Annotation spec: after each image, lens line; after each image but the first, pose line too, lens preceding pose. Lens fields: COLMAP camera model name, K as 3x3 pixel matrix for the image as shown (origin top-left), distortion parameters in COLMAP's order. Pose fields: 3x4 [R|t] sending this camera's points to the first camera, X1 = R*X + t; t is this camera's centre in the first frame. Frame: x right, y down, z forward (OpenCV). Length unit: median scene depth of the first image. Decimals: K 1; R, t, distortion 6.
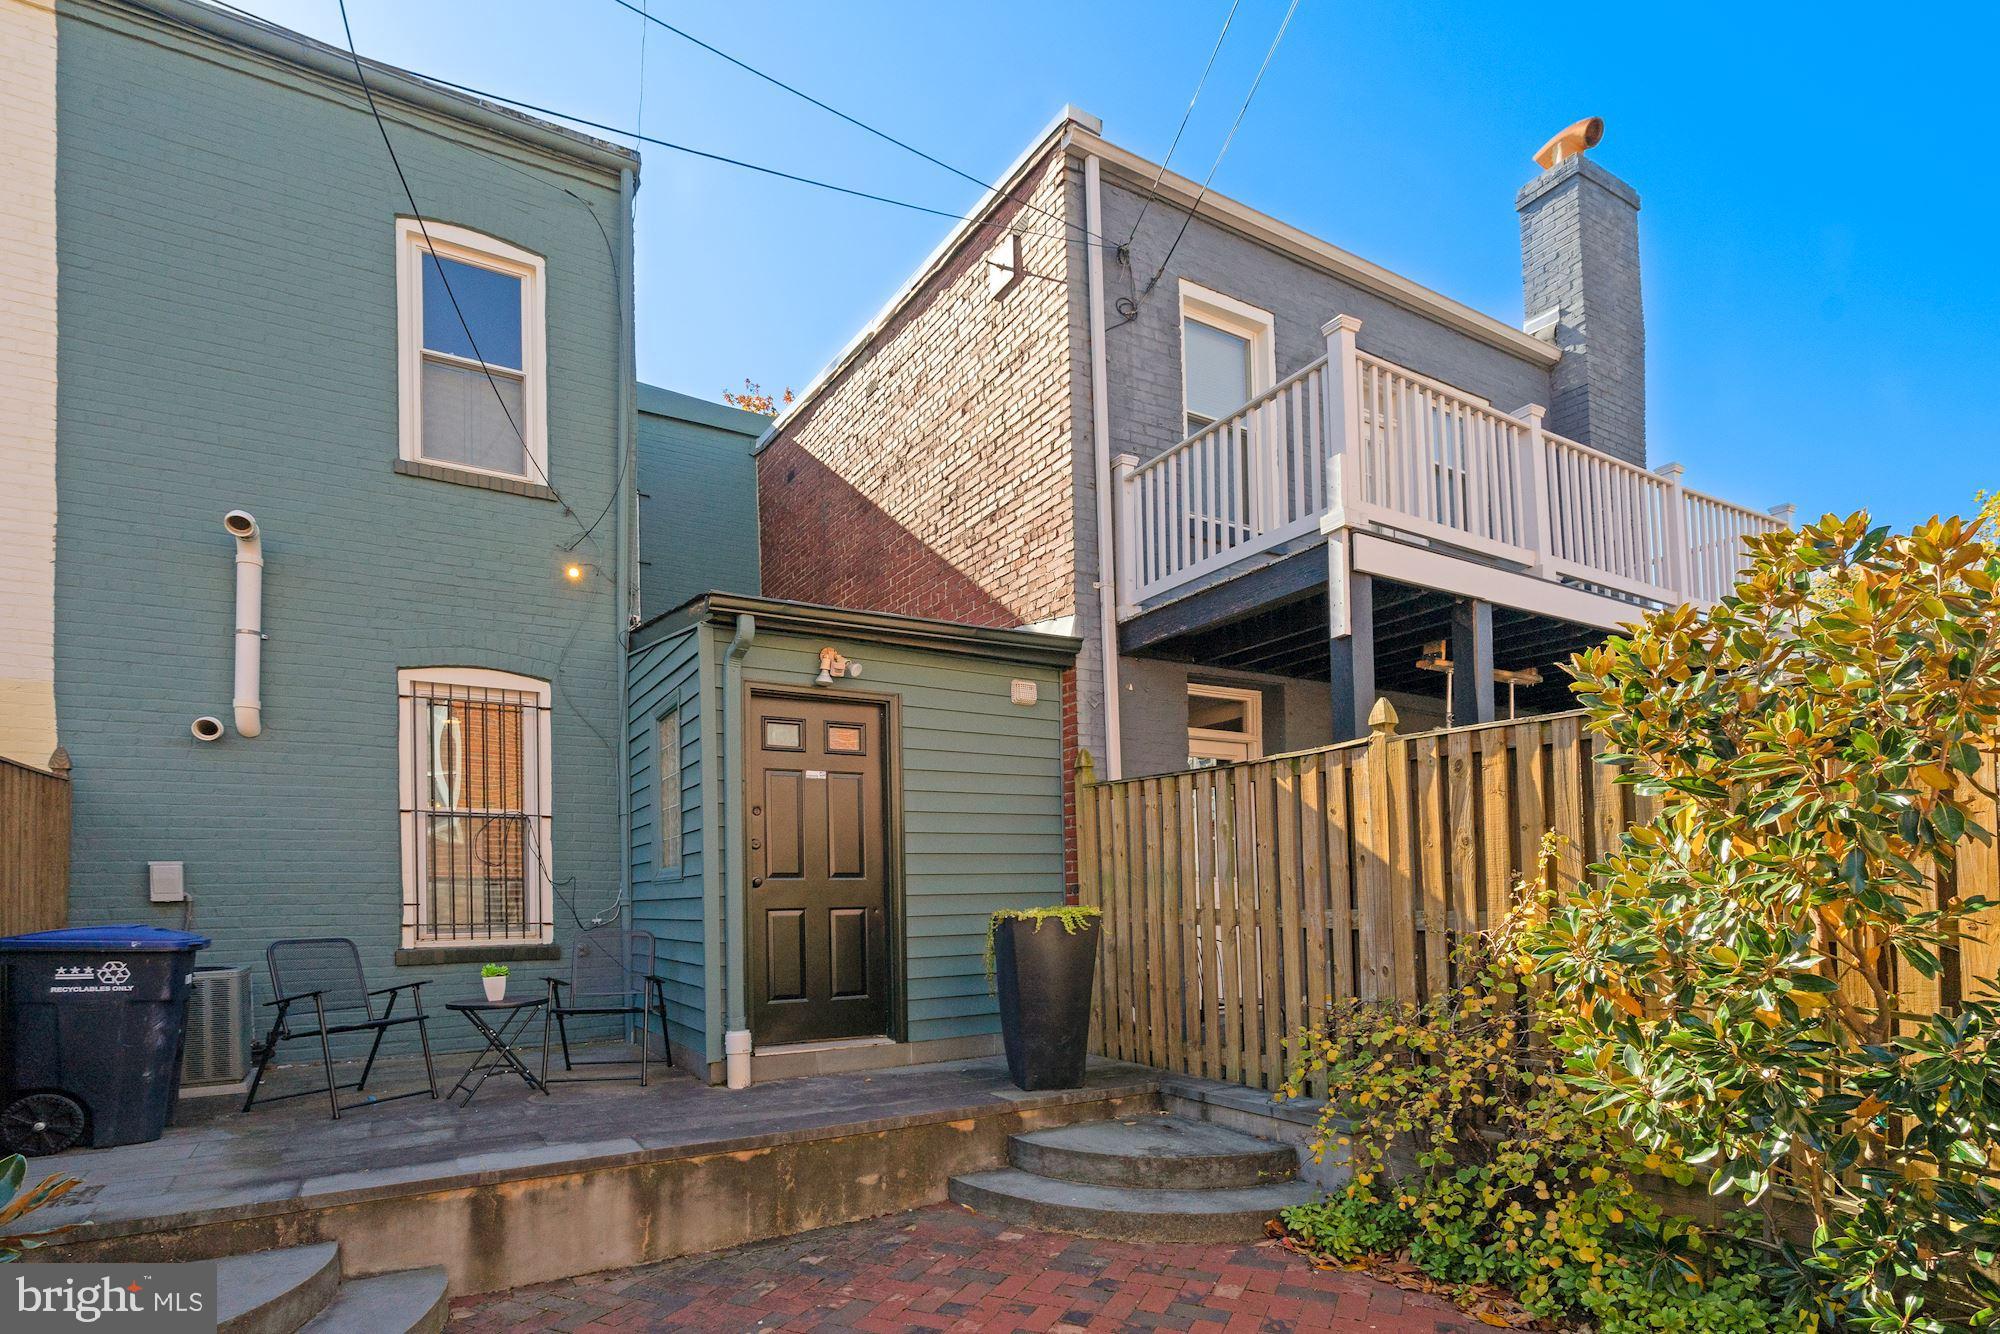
lens RADIAL K [[958.2, 0, 934.7], [0, 958.2, 715.3], [0, 0, 1]] dist [-0.001914, -0.000358]
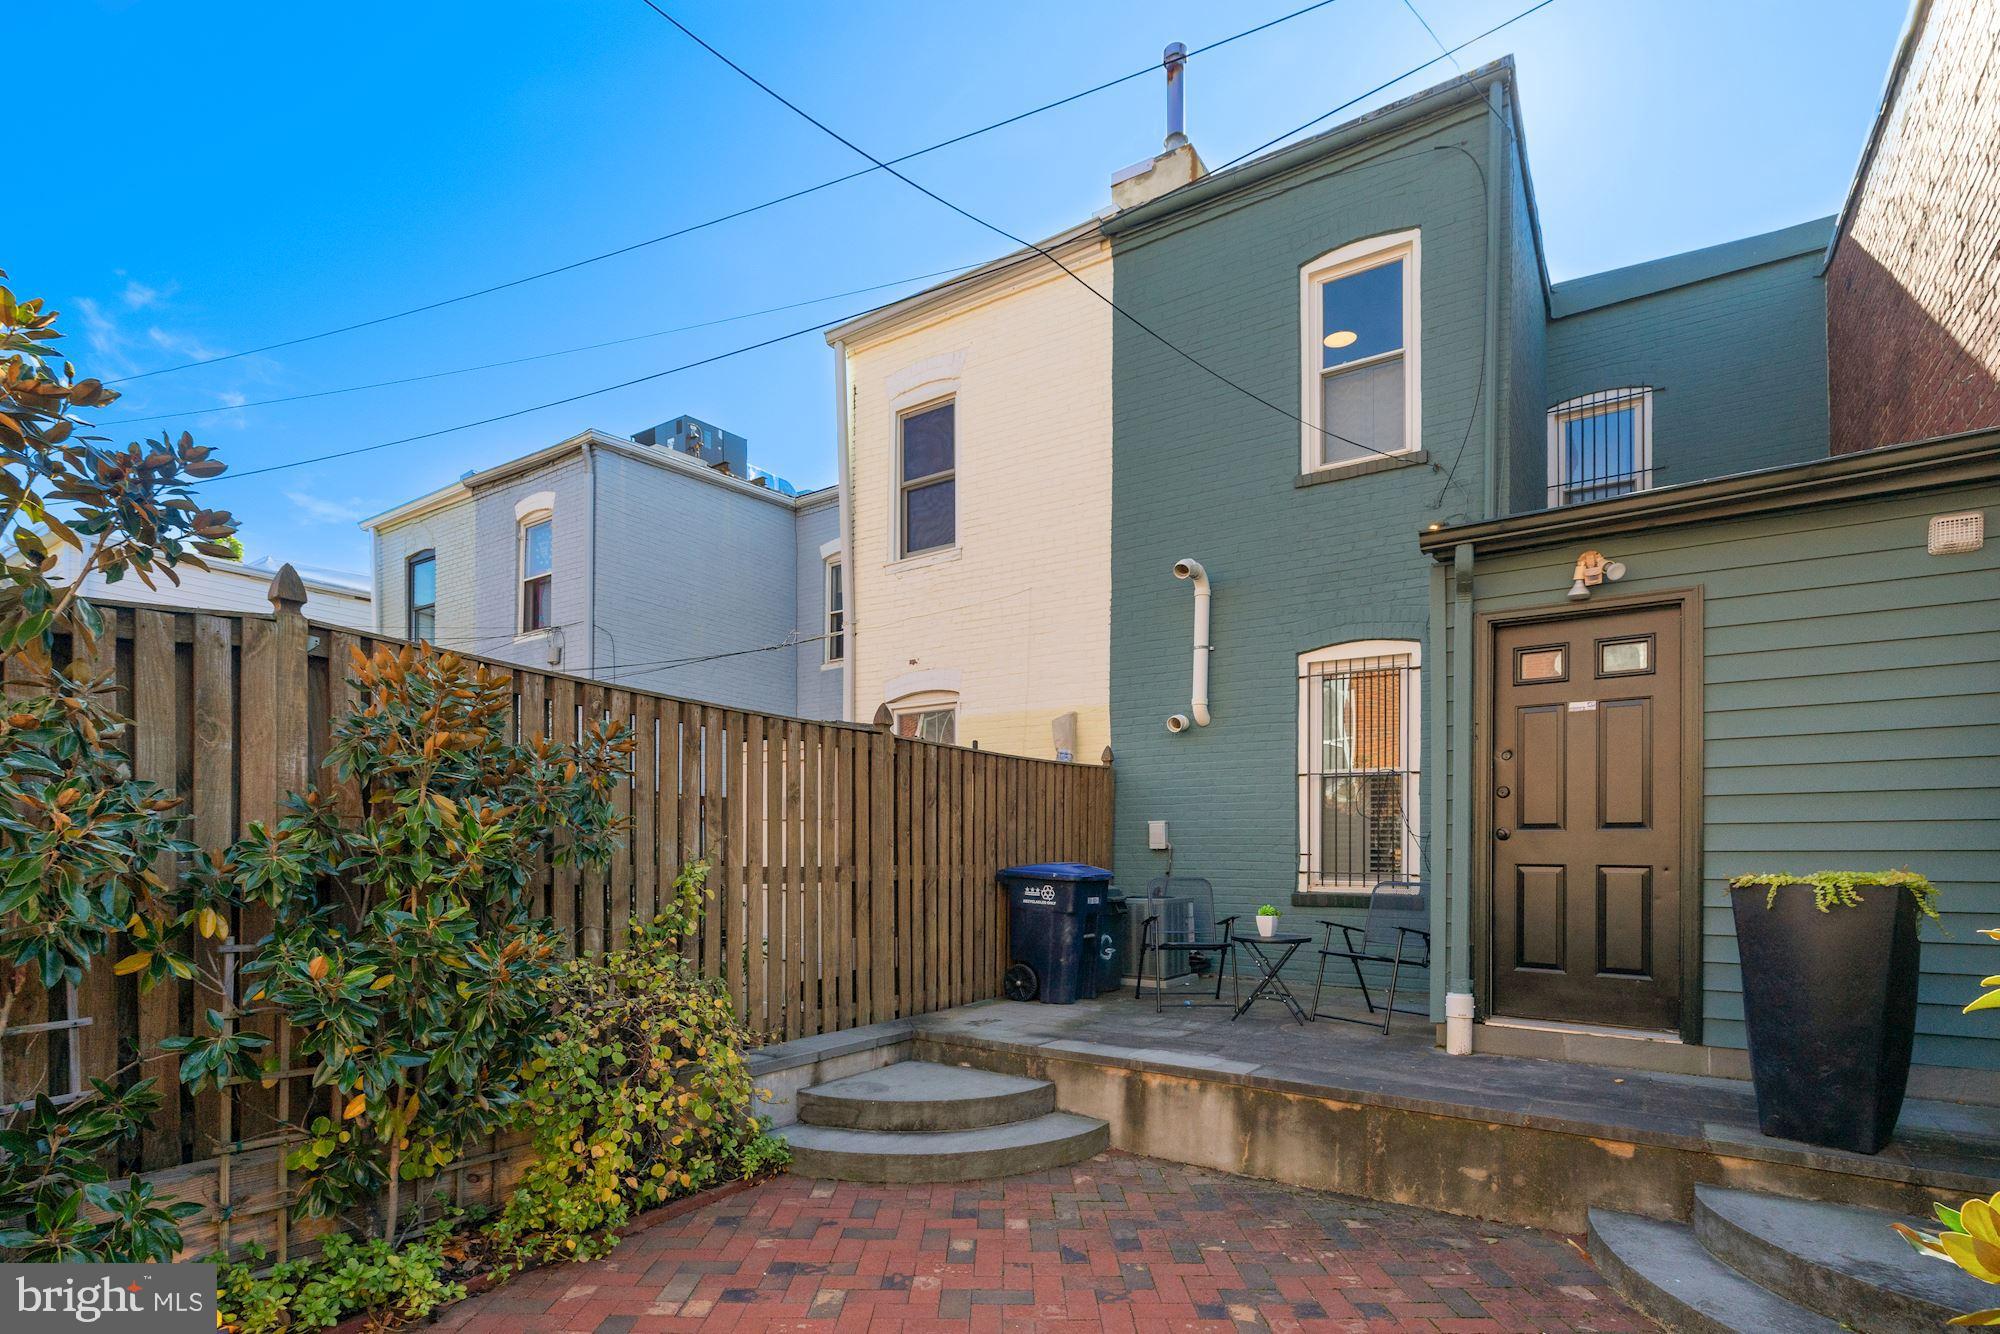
lens RADIAL K [[925.3, 0, 988.7], [0, 925.3, 673.1], [0, 0, 1]] dist [-0.001341, 0.000233]
pose [[0.464753, -0.153148, -0.872095, 0.413640], [0.150195, 0.984291, -0.092810, 0.036700], [0.872609, -0.087851, 0.480454, 0.193154]]
